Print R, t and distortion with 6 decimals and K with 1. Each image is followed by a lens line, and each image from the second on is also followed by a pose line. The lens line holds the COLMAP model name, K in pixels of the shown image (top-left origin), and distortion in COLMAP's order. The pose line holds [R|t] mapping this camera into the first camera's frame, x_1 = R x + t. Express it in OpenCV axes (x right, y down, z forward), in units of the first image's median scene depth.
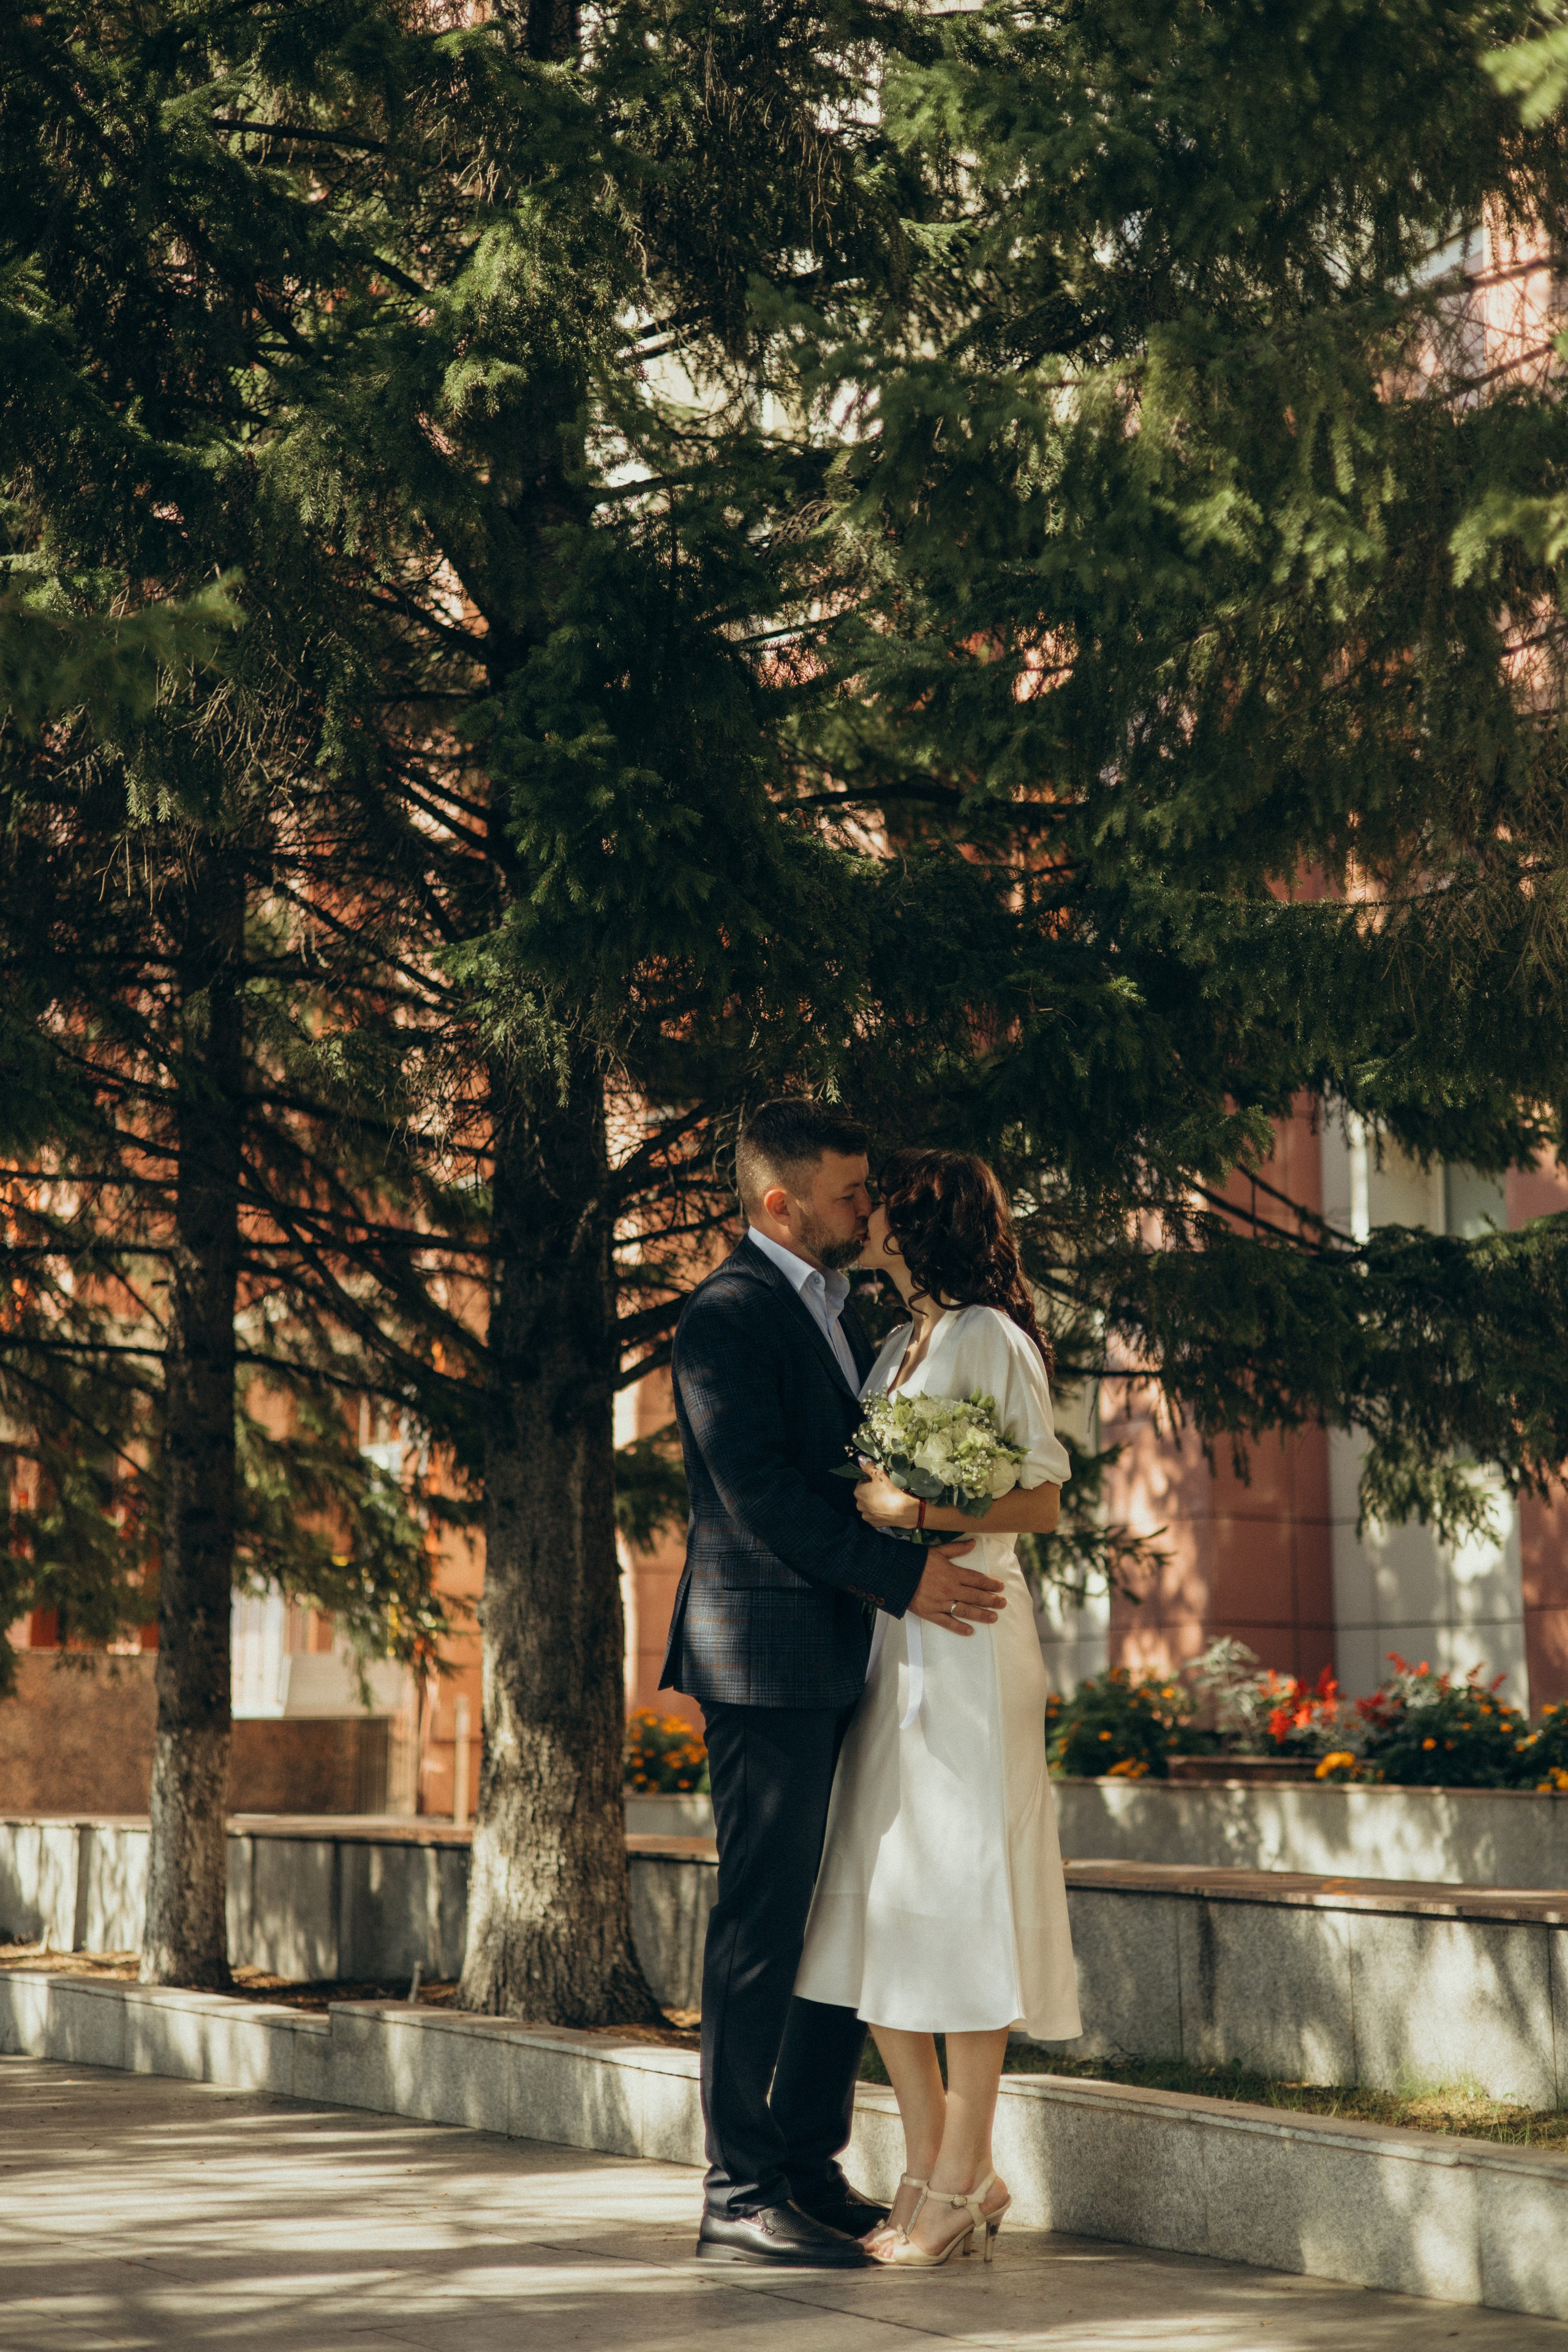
lens RADIAL K [[3243.6, 0, 784.0], [0, 3243.6, 1176.0], [0, 0, 1]] dist [0.253235, -0.543275]
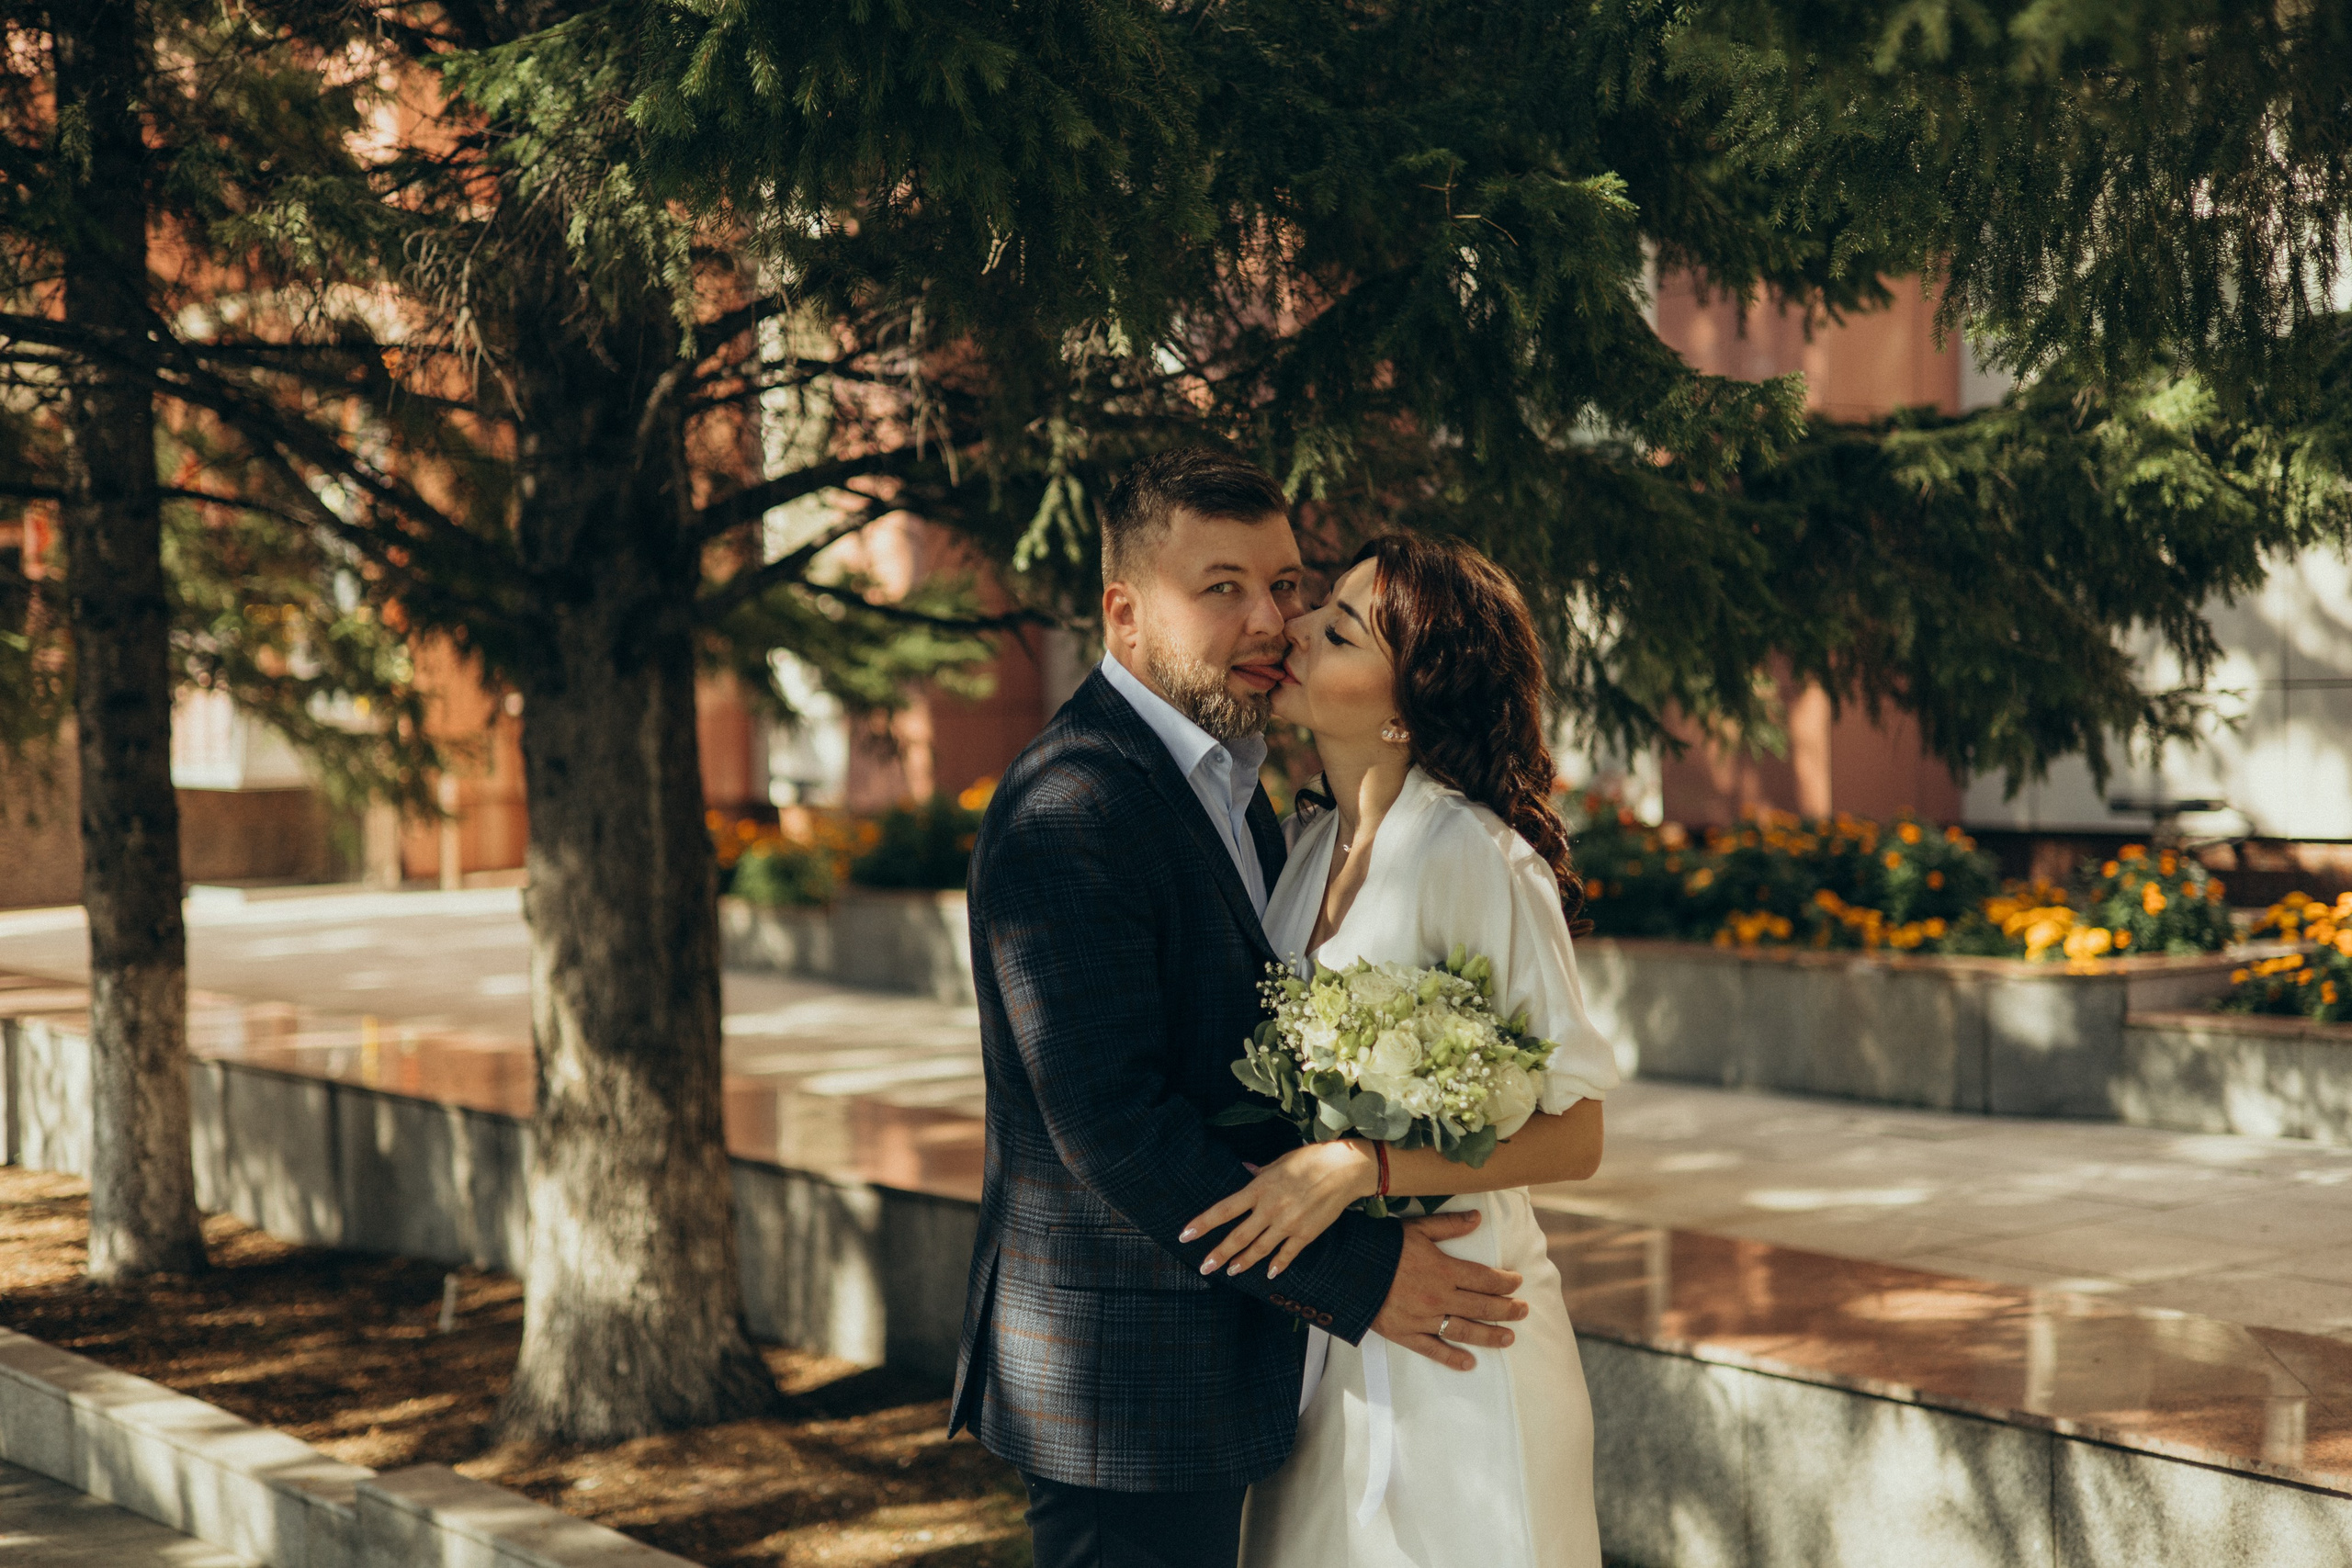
lens RADIAL K [[3243.3, 0, 1176.0], [0, 3243.3, 784.0], [0, 0, 1]] dist [0.253235, -0.543275]
pose [[0.991304, -0.026383, 0.128919, -0.041287], [-0.000327, 0.979199, 0.202902, -0.049001], [-0.131590, -0.201180, 0.970675, 0.250702]]
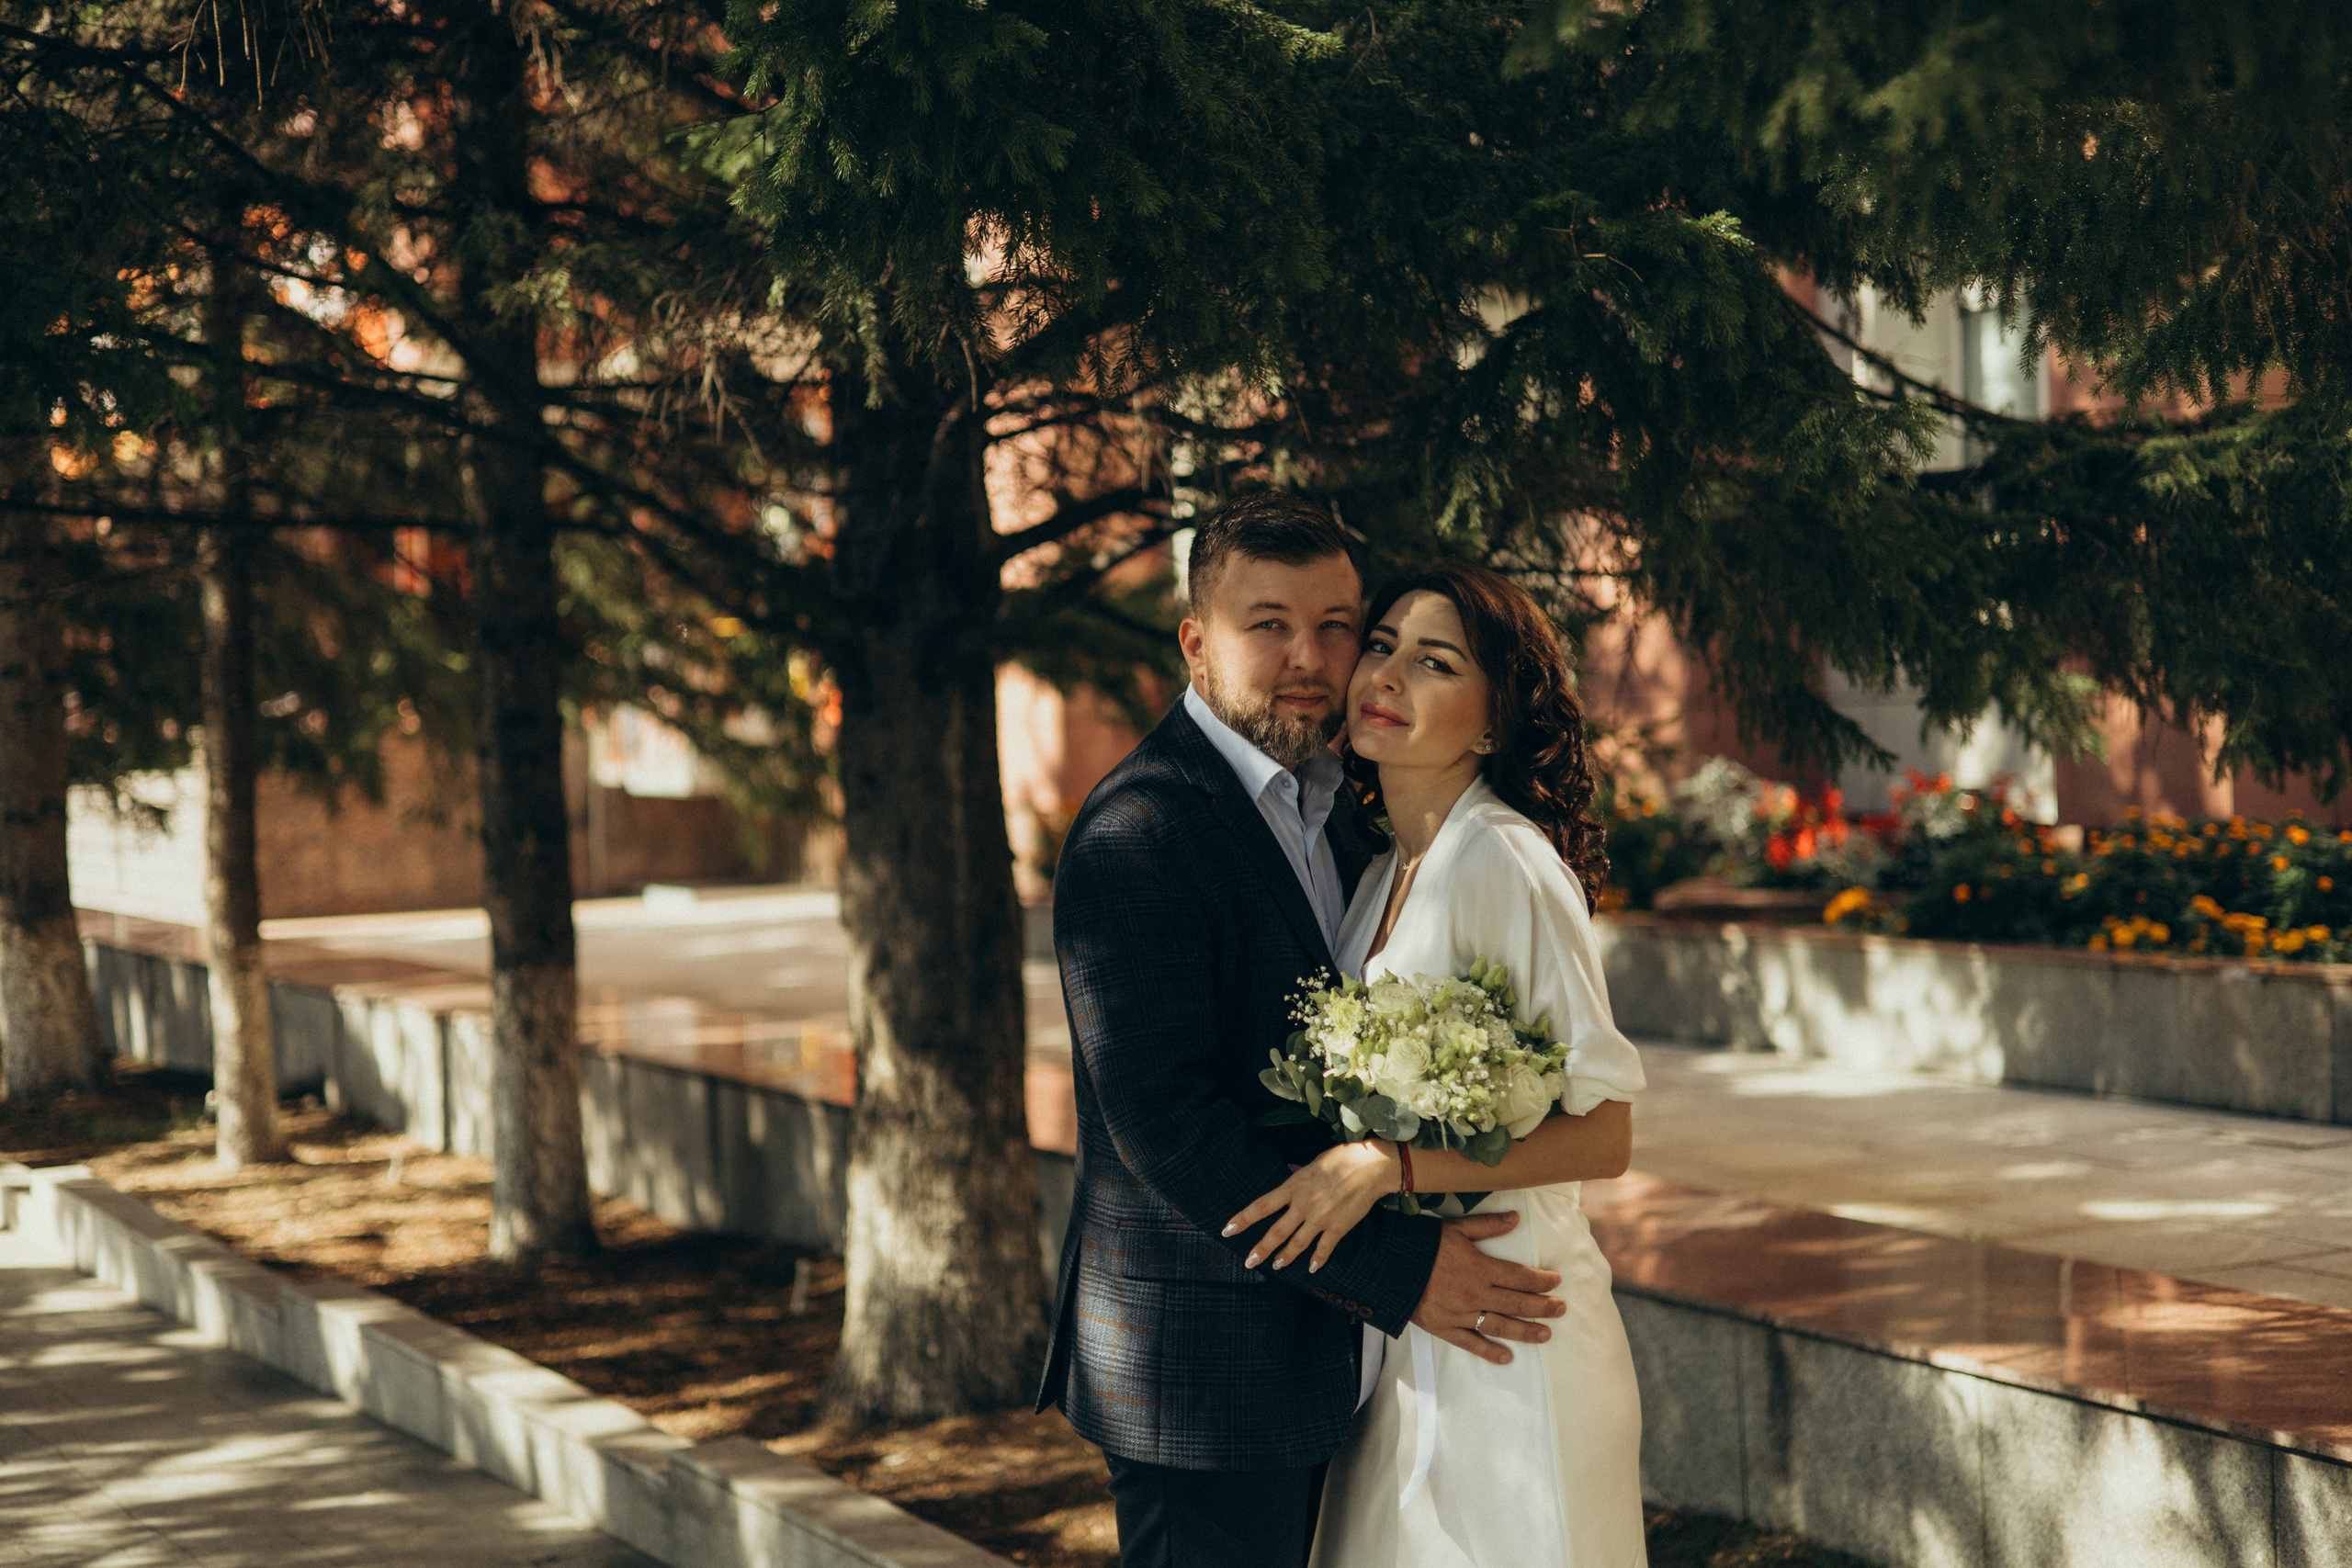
lens RADIAL K [[3243.3, 0, 1176.0], [0, 3243.3, 784.0], [0, 0, 1]] dist [0.253235, -0.543275]
pose [[0.999364, -0.032826, -0.013952, 0.001281], [0.034963, 0.978945, 0.201109, -0.056109], [0.007056, -0.201469, 0.979470, 0.225406]]
